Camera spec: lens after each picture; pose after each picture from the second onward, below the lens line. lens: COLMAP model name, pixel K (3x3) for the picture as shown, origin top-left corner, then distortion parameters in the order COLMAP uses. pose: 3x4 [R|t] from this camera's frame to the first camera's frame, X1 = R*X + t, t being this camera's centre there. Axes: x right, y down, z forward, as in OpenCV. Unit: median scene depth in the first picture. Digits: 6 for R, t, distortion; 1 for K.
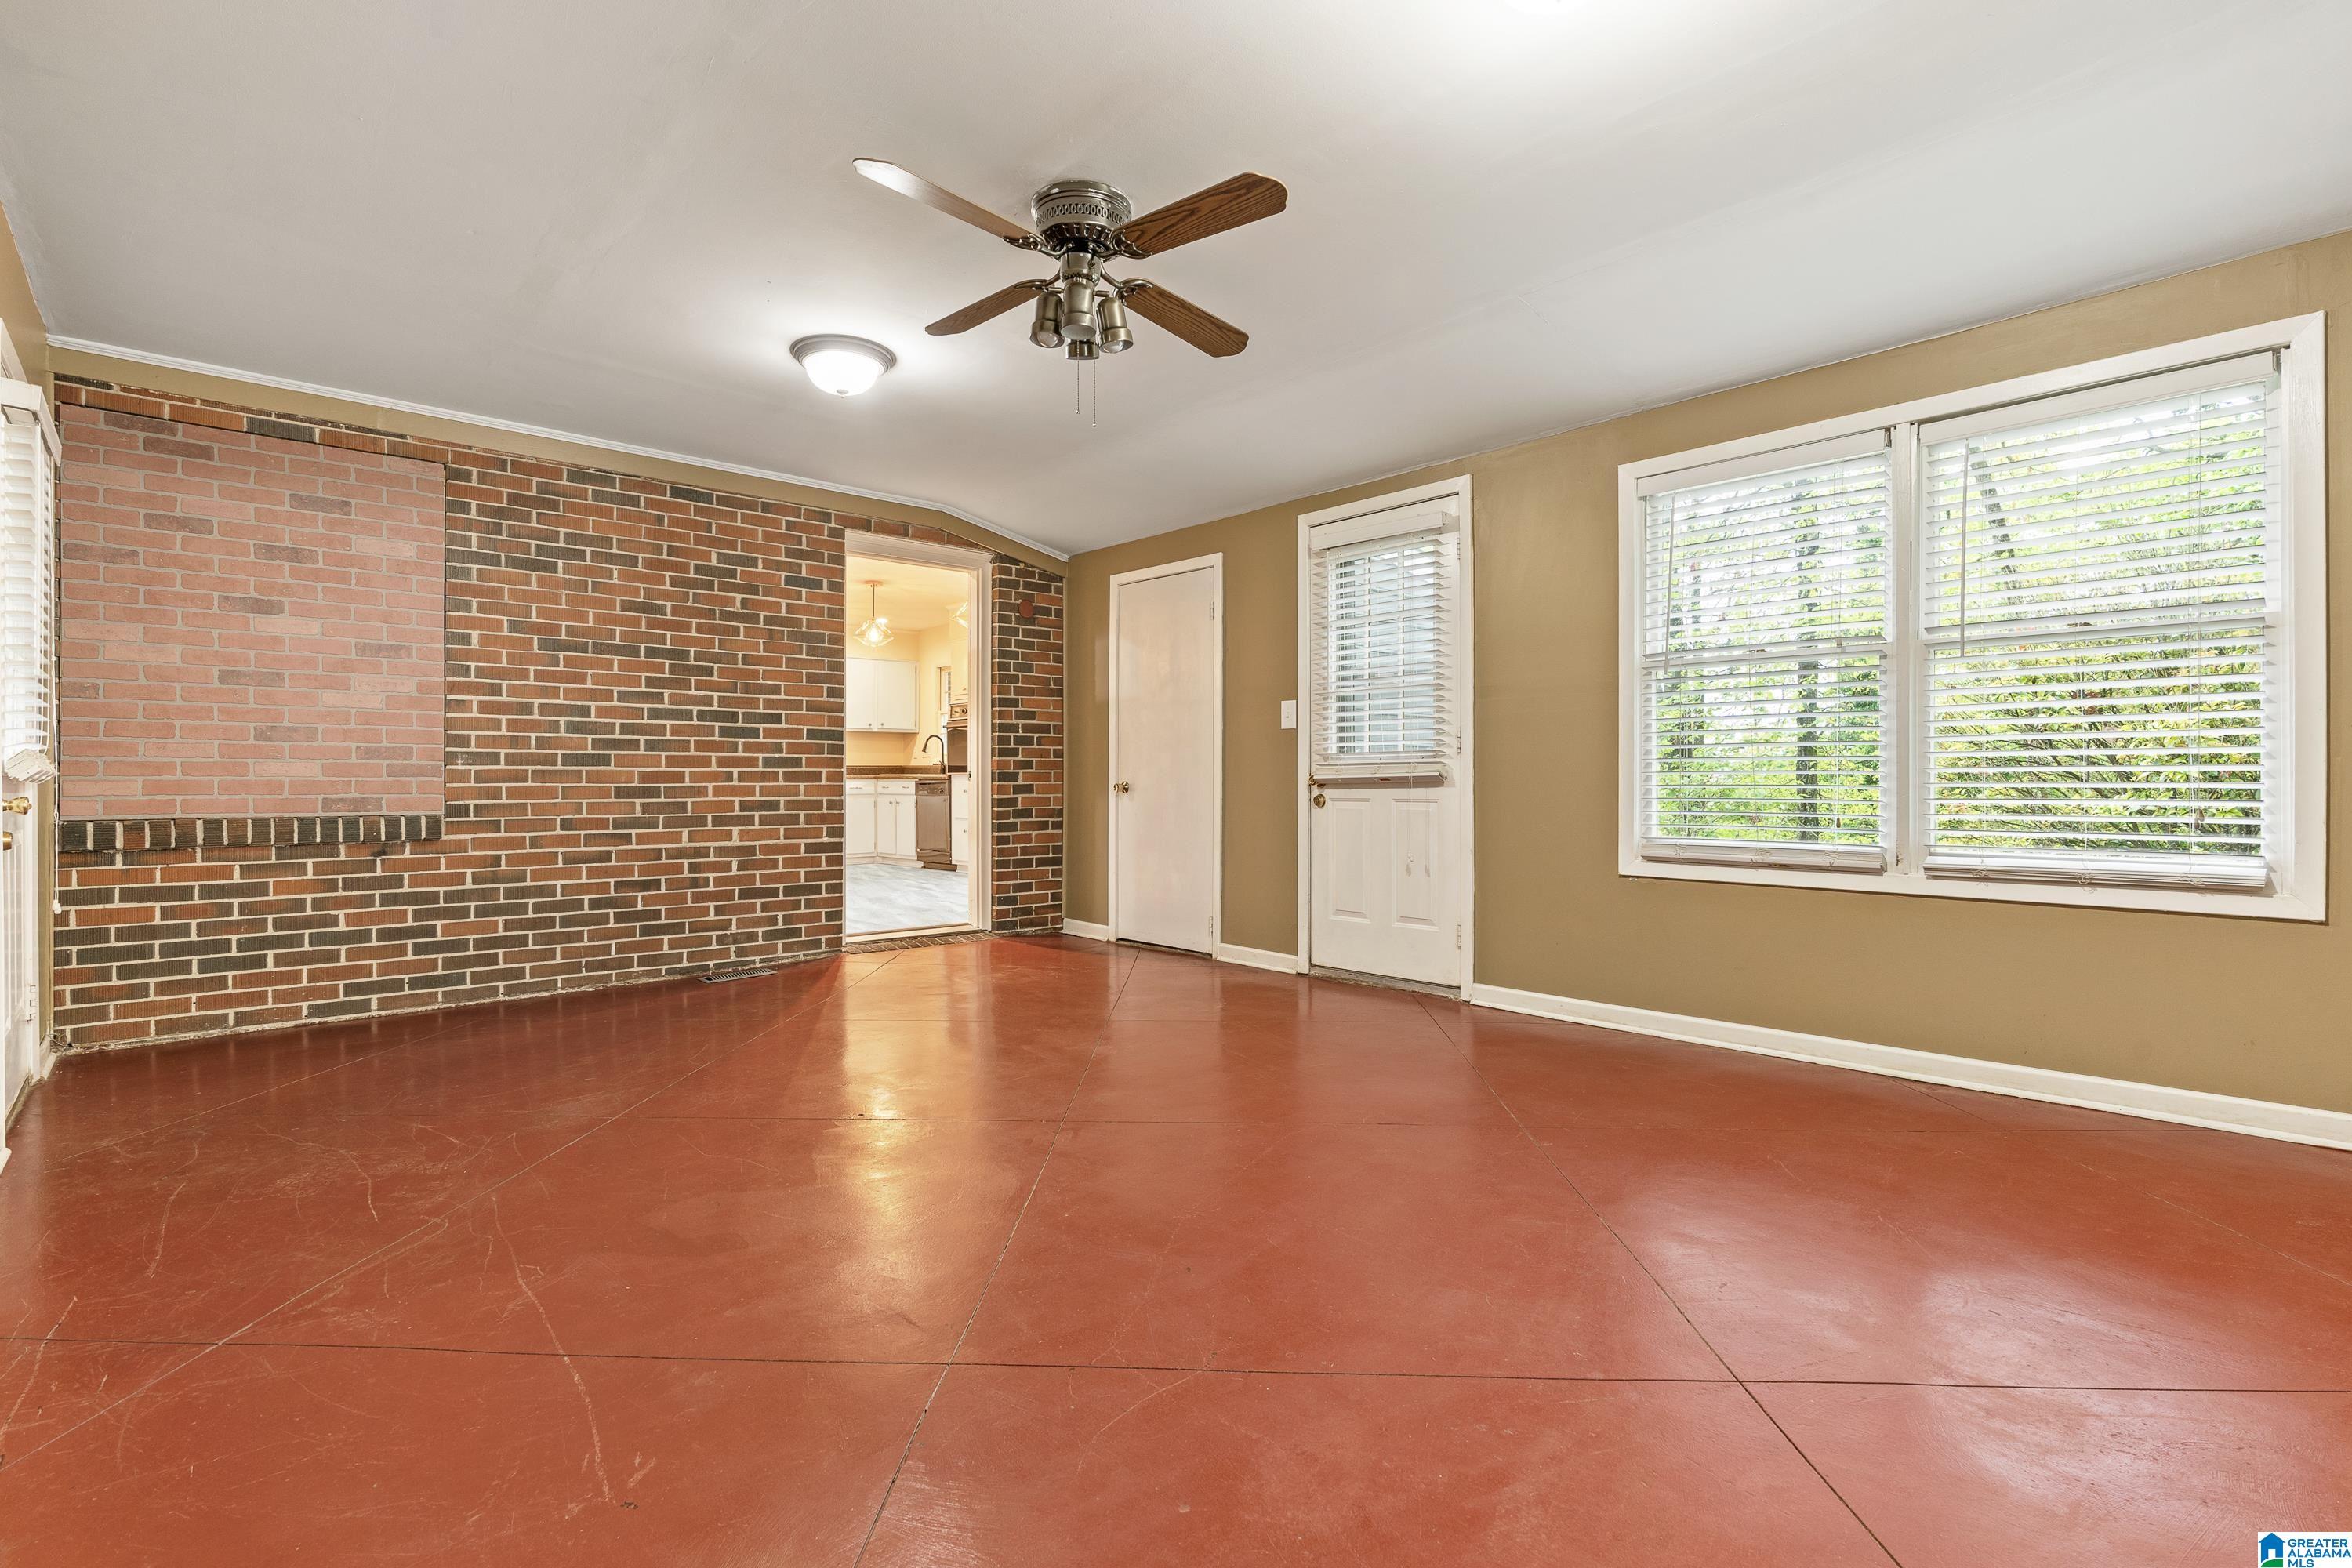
lens RADIAL K [[1057.7, 0, 1166.5], [0, 1057.7, 785.9], [0, 0, 1]] dist [-0.012443, 0.005039]
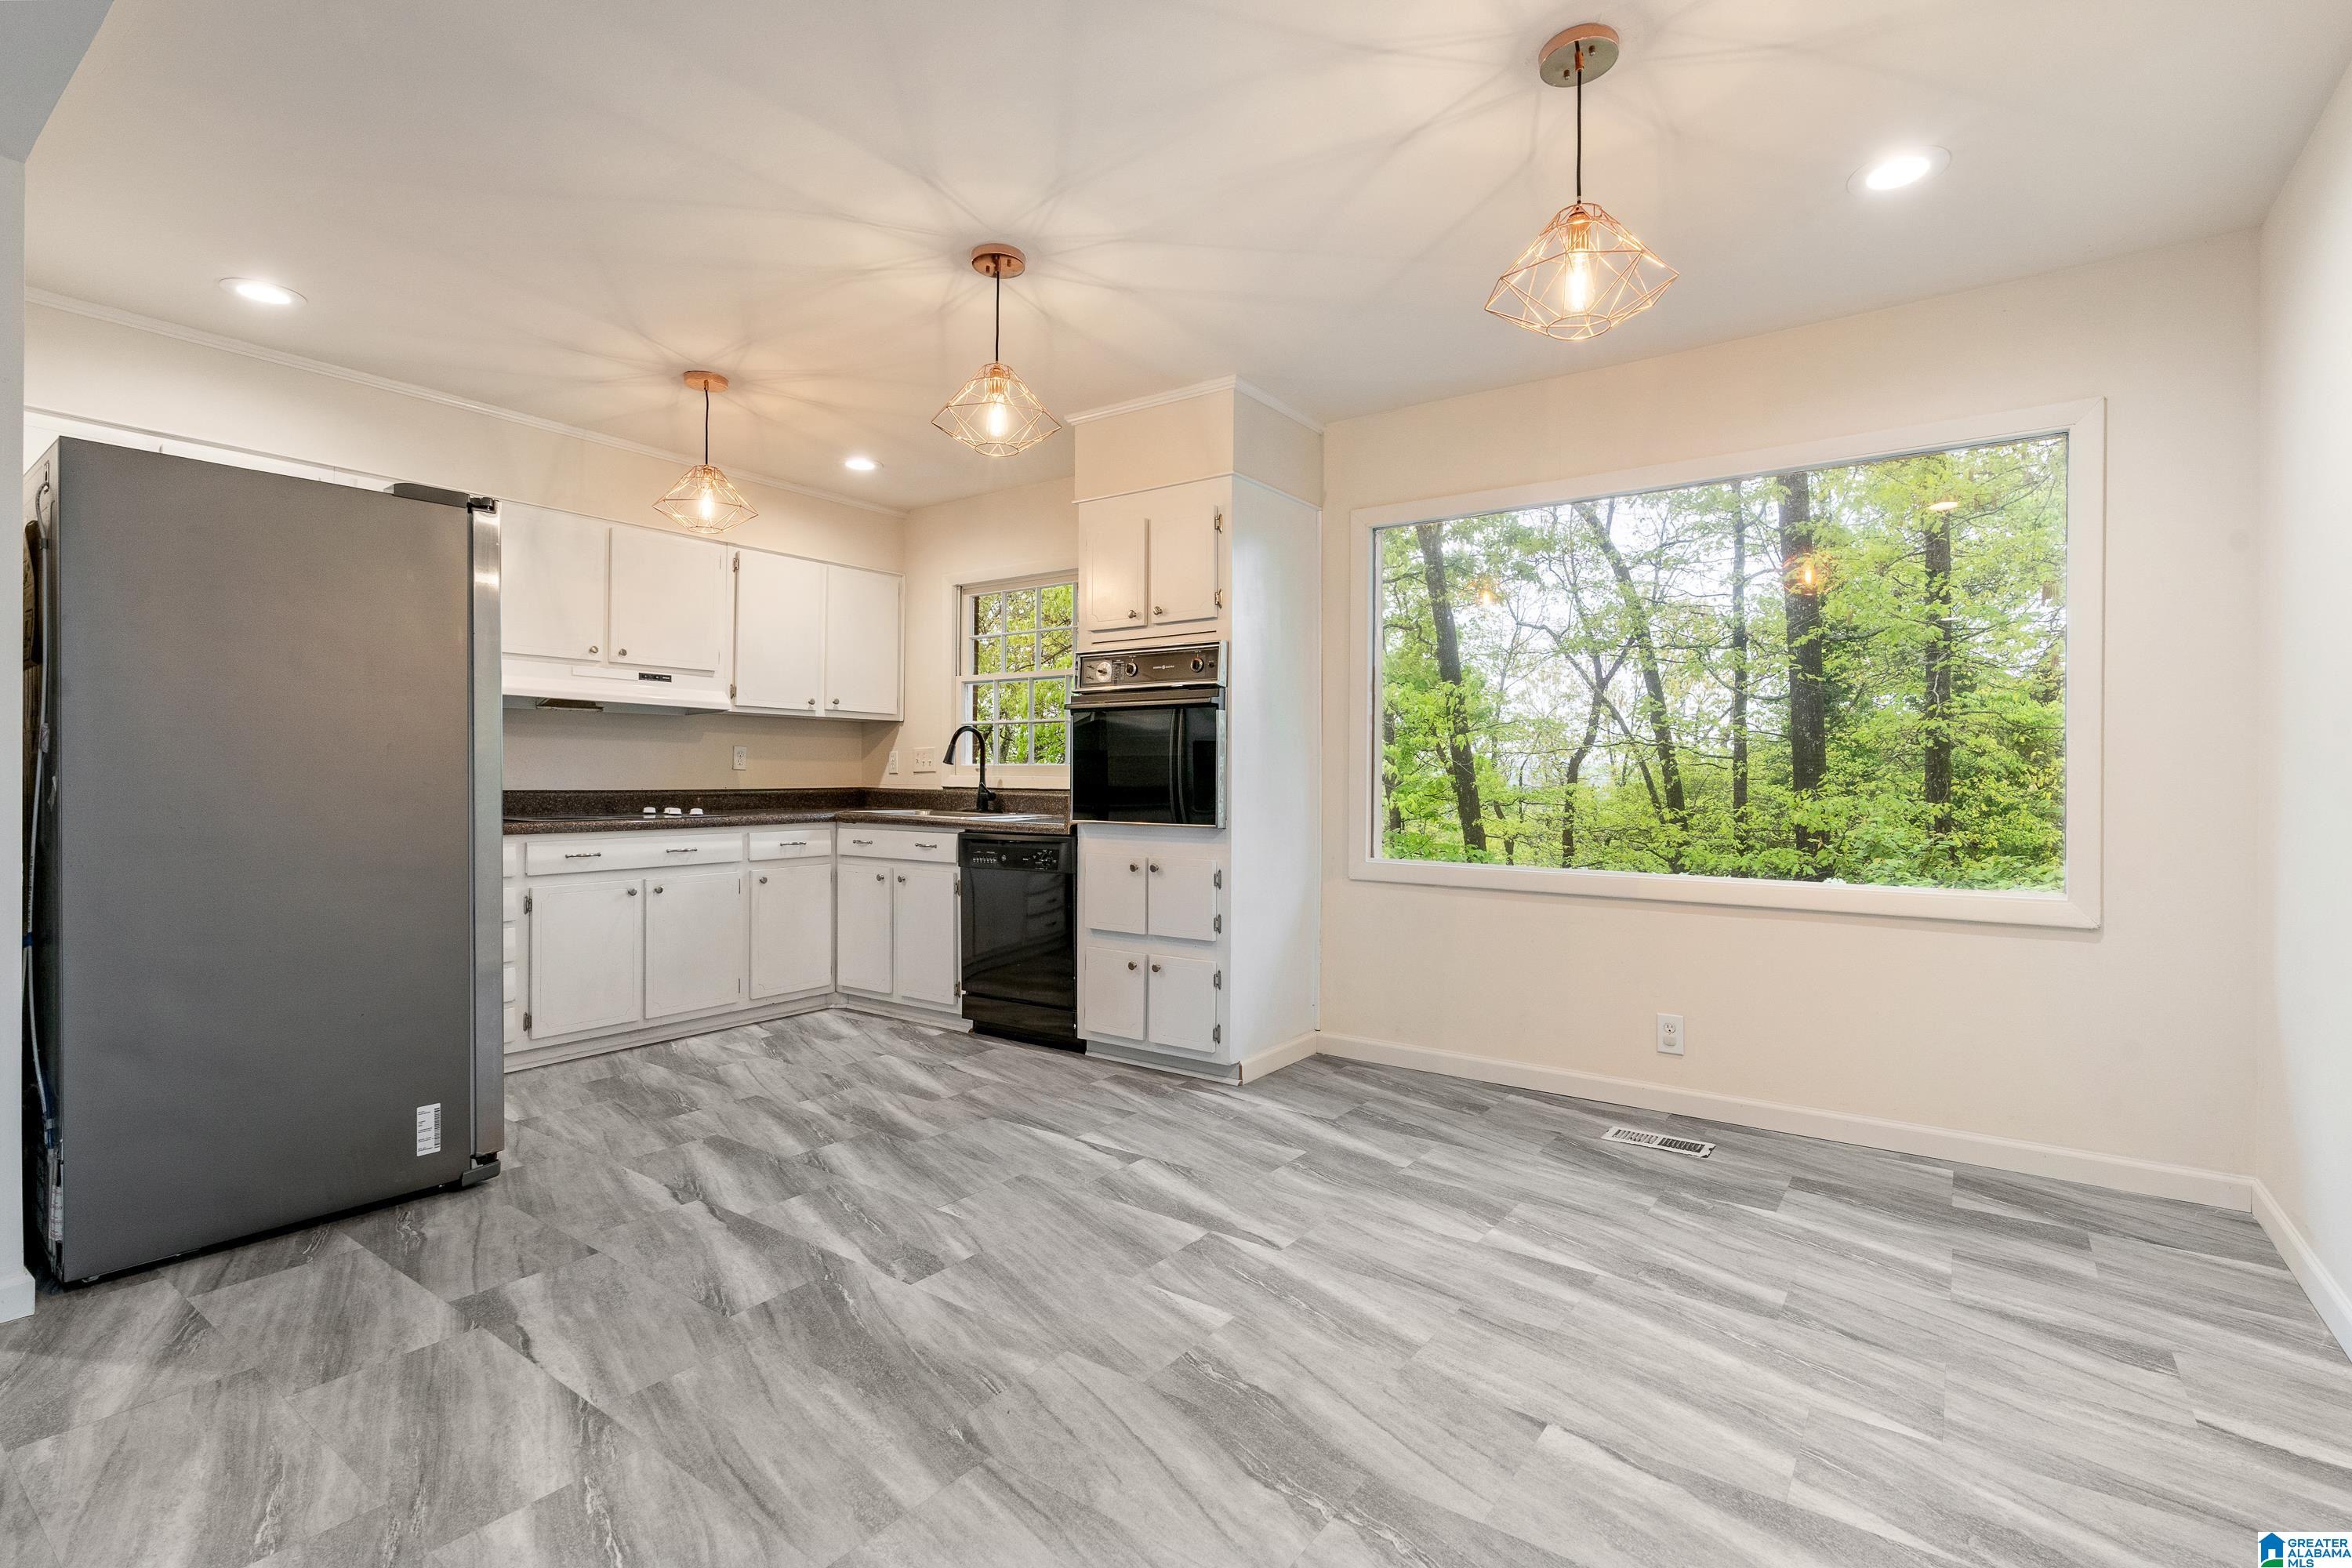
lens RADIAL K [[1097.8, 0, 1176.0], [0, 1097.8, 784.0], [0, 0, 1]] dist [-0.016889, 0.006218]
pose [[0.978168, 0.004534, 0.207768, -0.231016], [-0.006307, 0.999949, 0.007874, -0.027834], [-0.207722, -0.009013, 0.978146, 0.515908]]
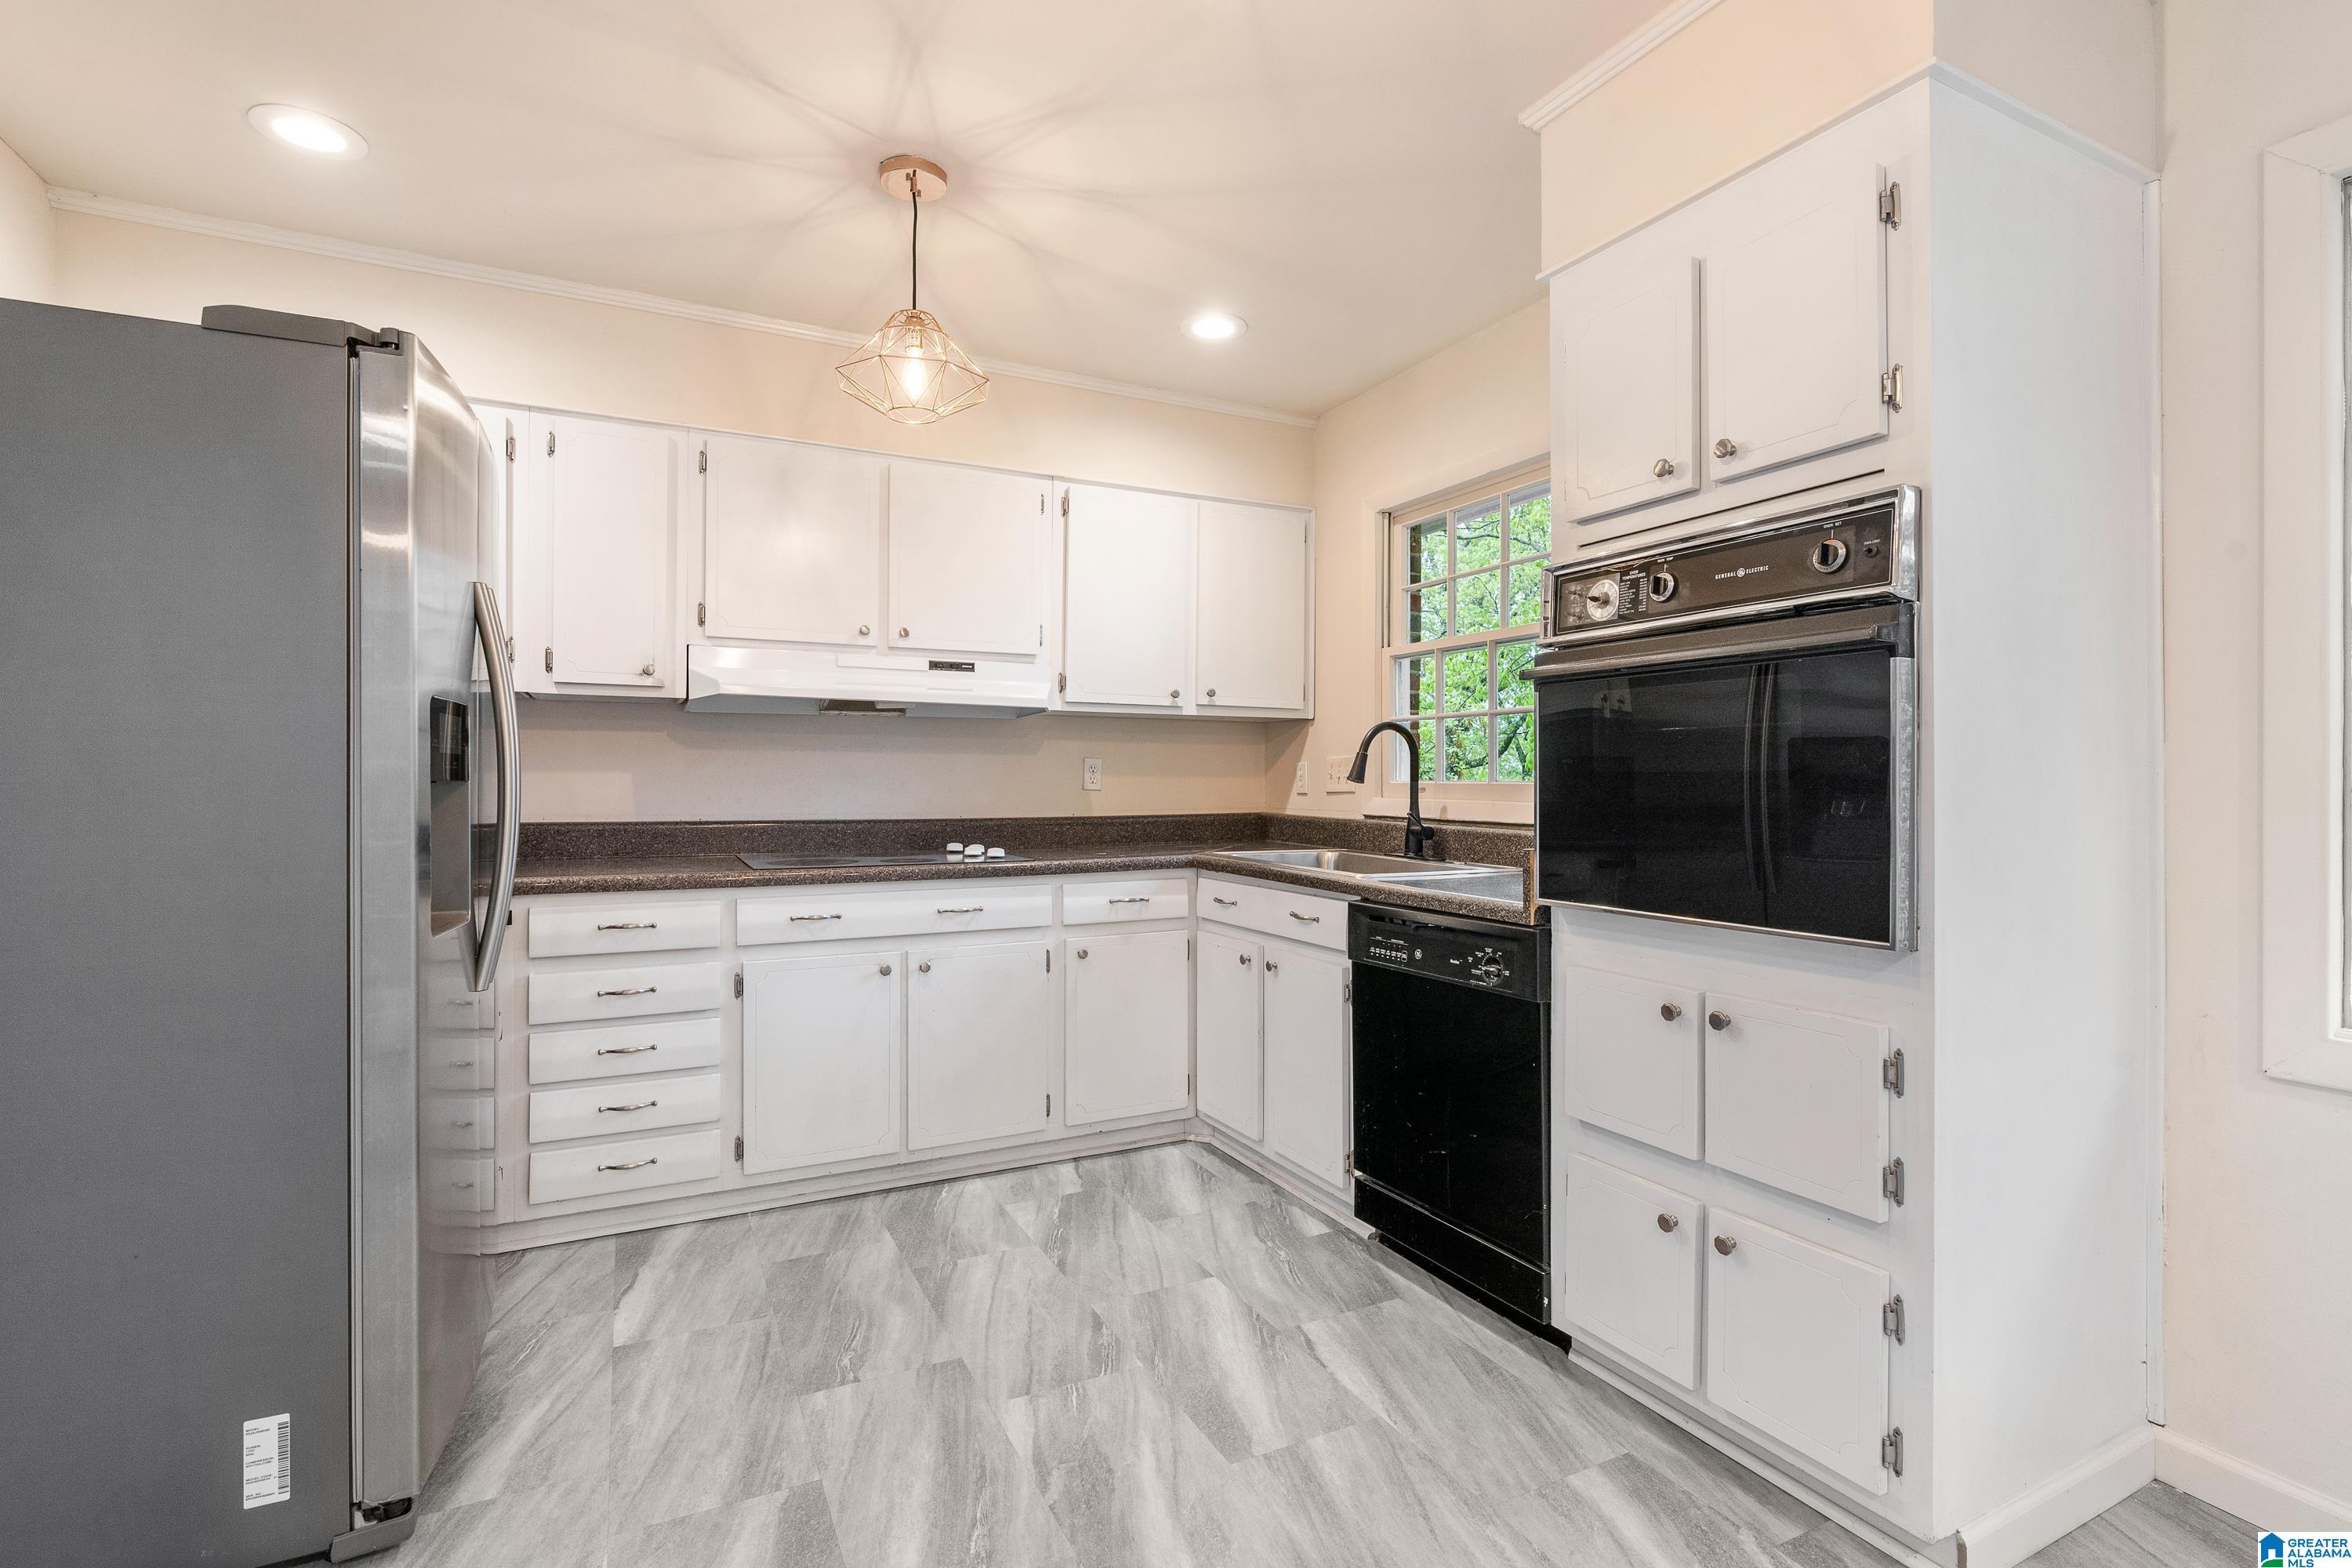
lens RADIAL K [[1088.9, 0, 1171.2], [0, 1088.9, 778.4], [0, 0, 1]] dist [-0.014655, 0.005514]
pose [[0.963106, 0.001314, -0.269120, -0.197192], [-0.001299, 0.999999, 0.000233, -0.033164], [0.269120, 0.000125, 0.963107, 0.698050]]
